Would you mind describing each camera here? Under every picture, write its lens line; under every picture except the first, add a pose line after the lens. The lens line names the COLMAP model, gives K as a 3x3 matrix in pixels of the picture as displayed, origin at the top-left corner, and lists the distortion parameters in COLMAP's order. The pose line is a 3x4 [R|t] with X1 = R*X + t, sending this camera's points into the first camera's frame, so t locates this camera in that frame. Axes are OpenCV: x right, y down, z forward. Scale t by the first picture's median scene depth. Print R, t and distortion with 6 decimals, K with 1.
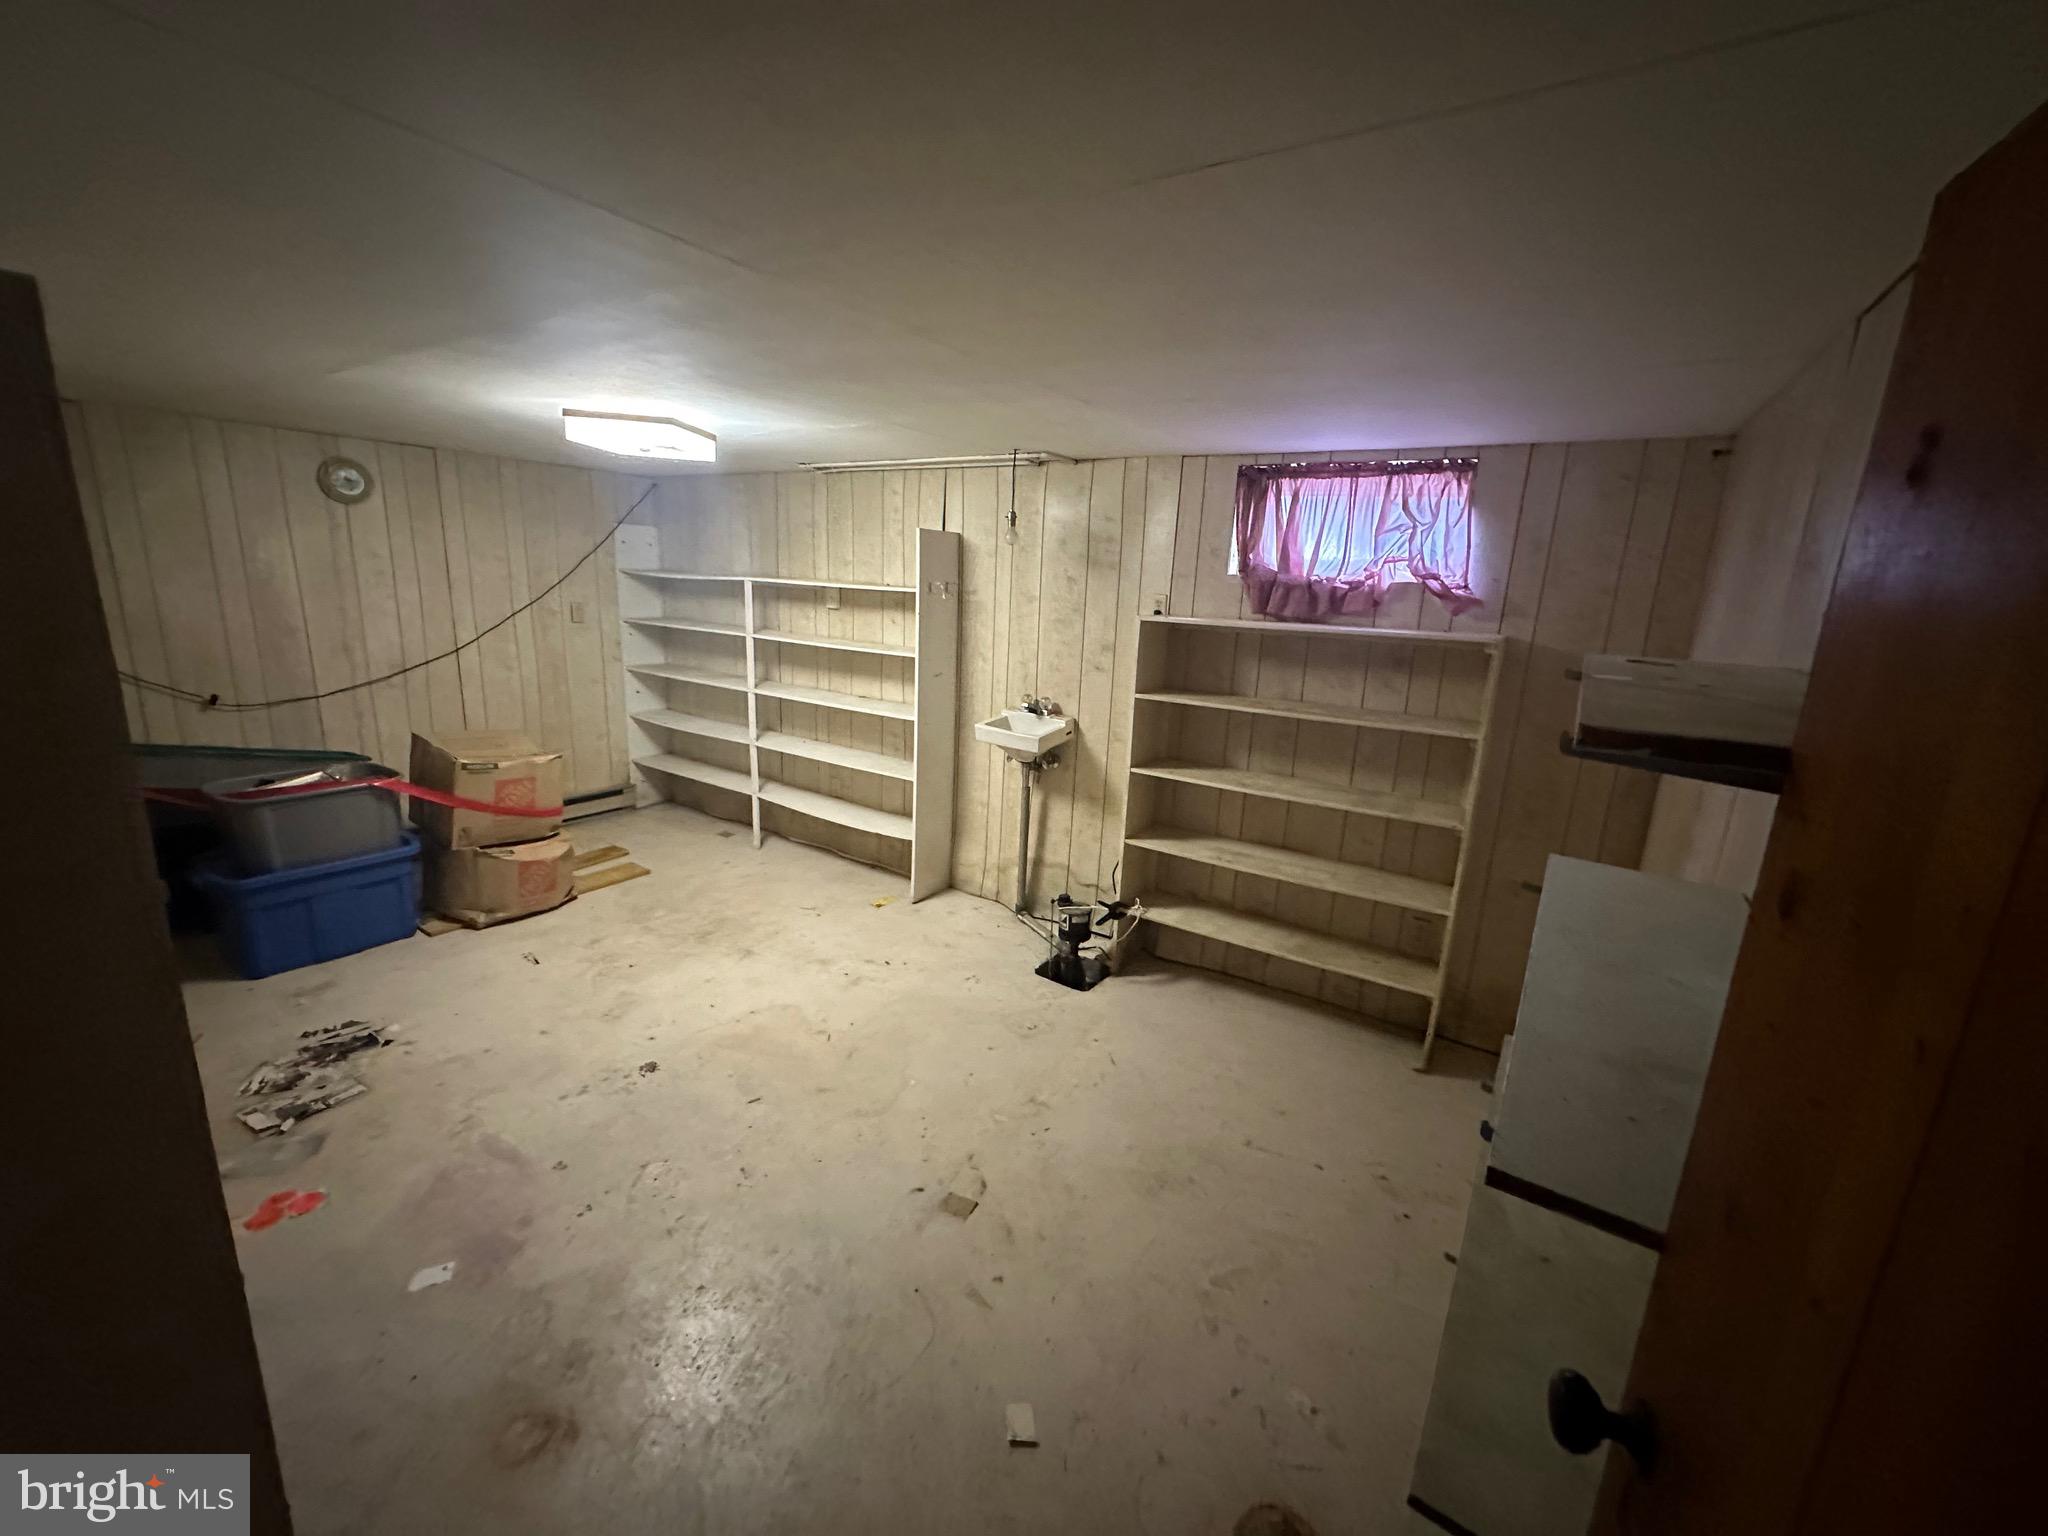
lens RADIAL K [[812.7, 0, 1022.5], [0, 812.7, 767.4], [0, 0, 1]] dist [-0.002445, 0.000360]
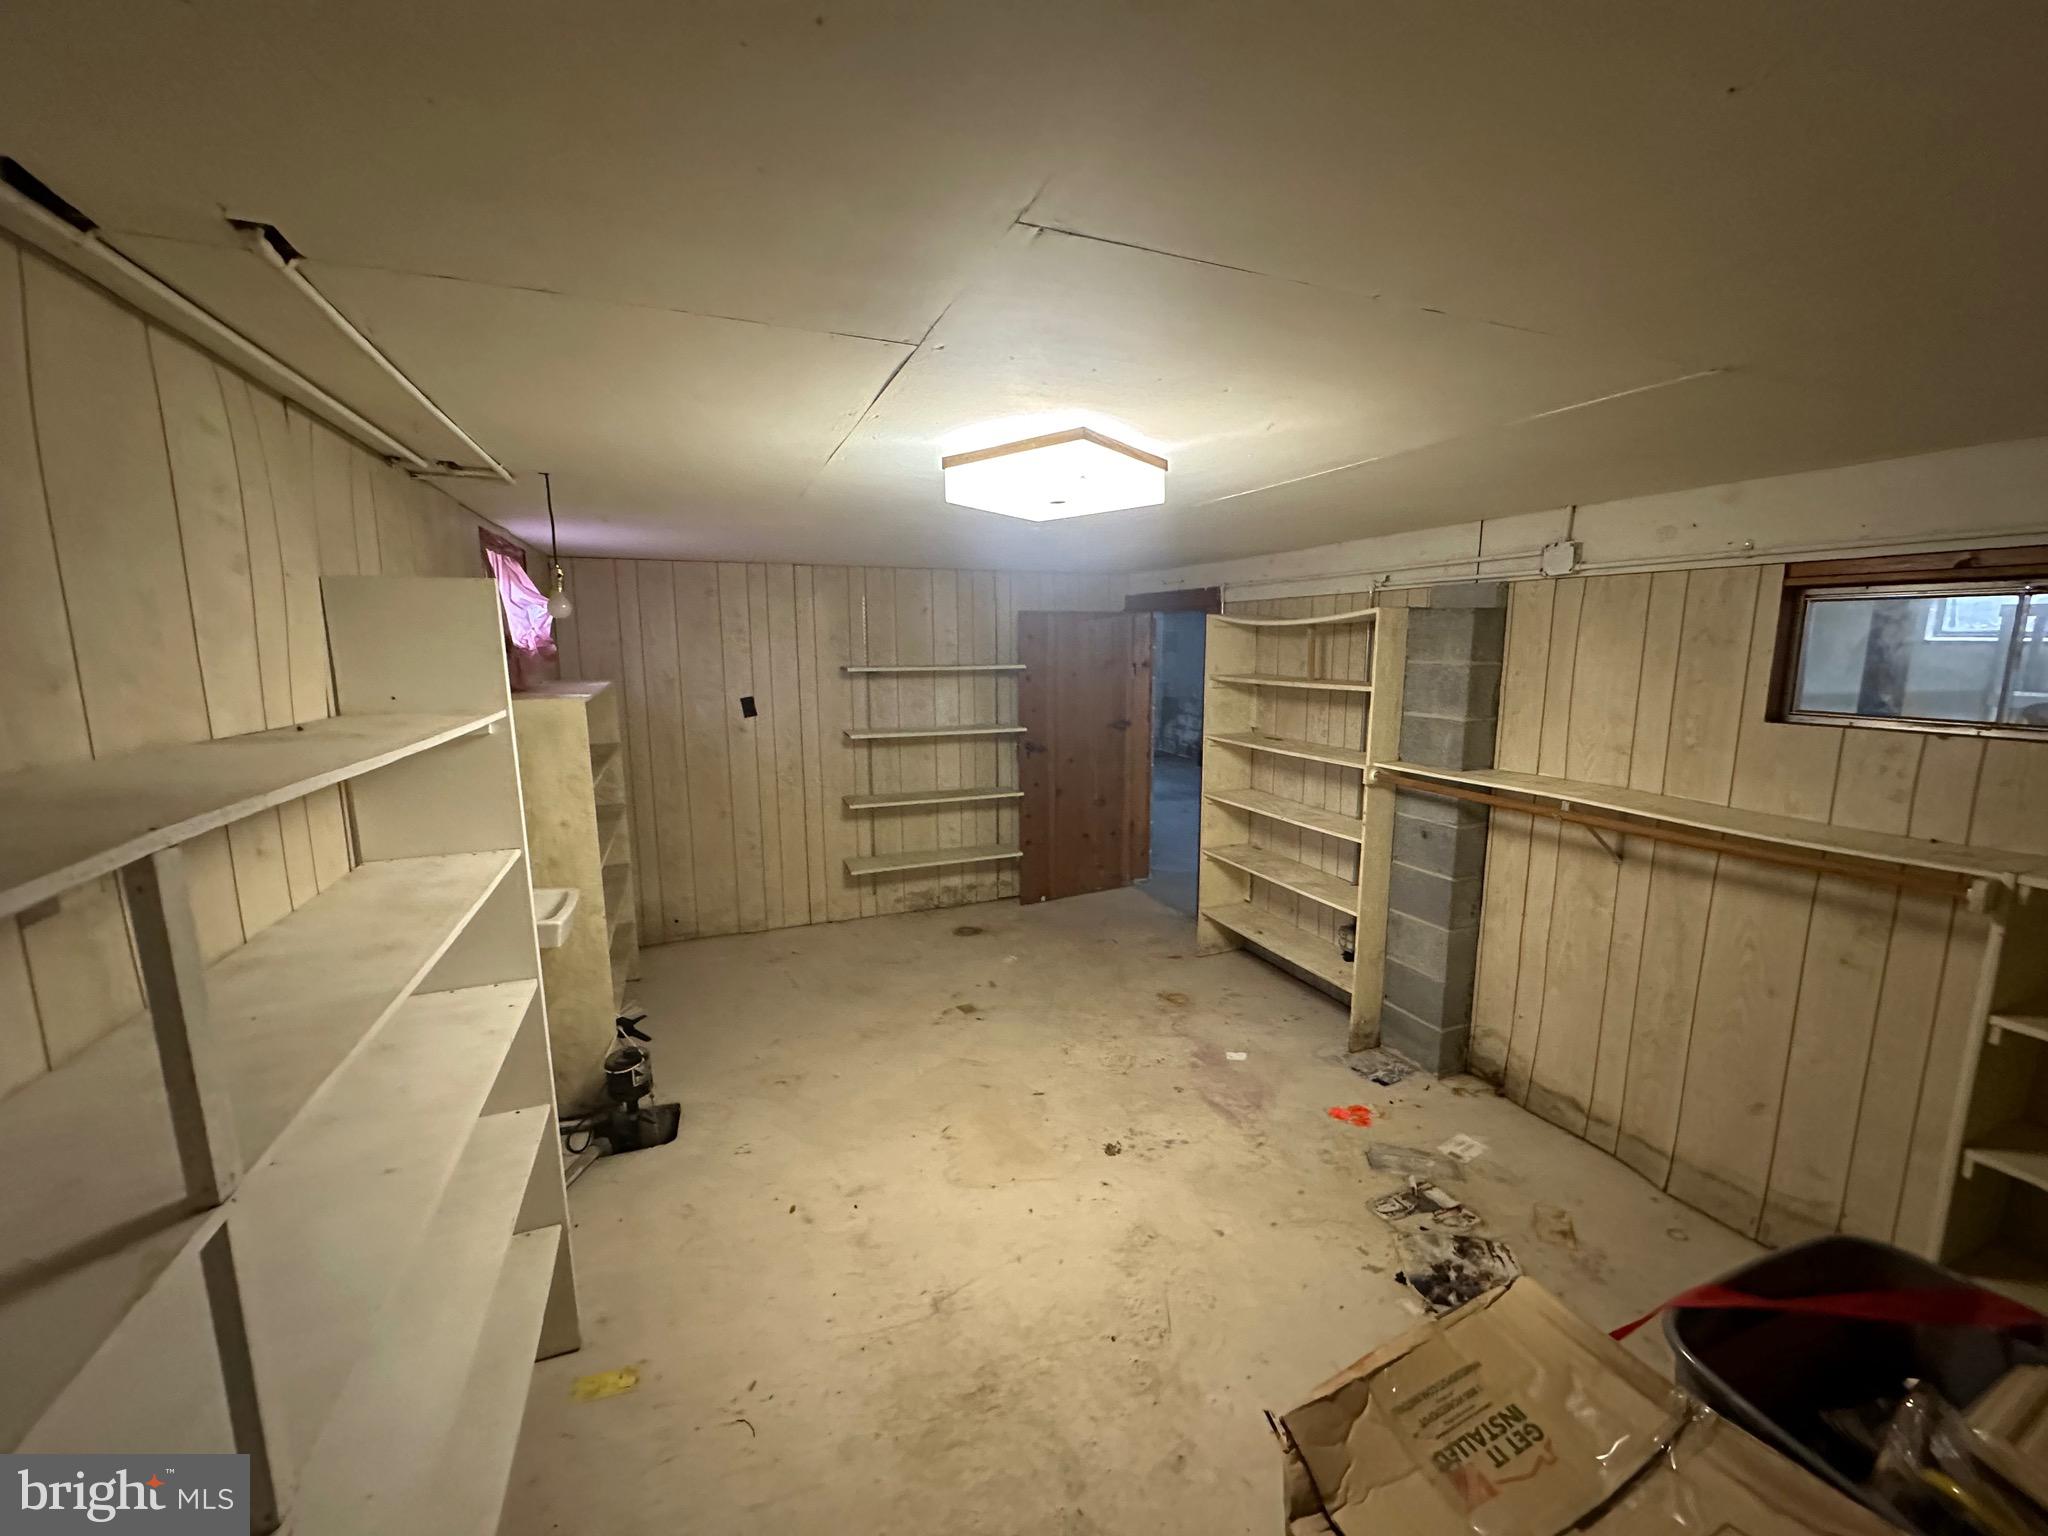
lens RADIAL K [[812.7, 0, 1023.8], [0, 812.7, 768.5], [0, 0, 1]] dist [-0.002445, 0.000360]
pose [[-0.822496, -0.130963, 0.553488, -0.911279], [0.096436, 0.926930, 0.362631, -0.476759], [-0.560535, 0.351639, -0.749767, 1.737475]]
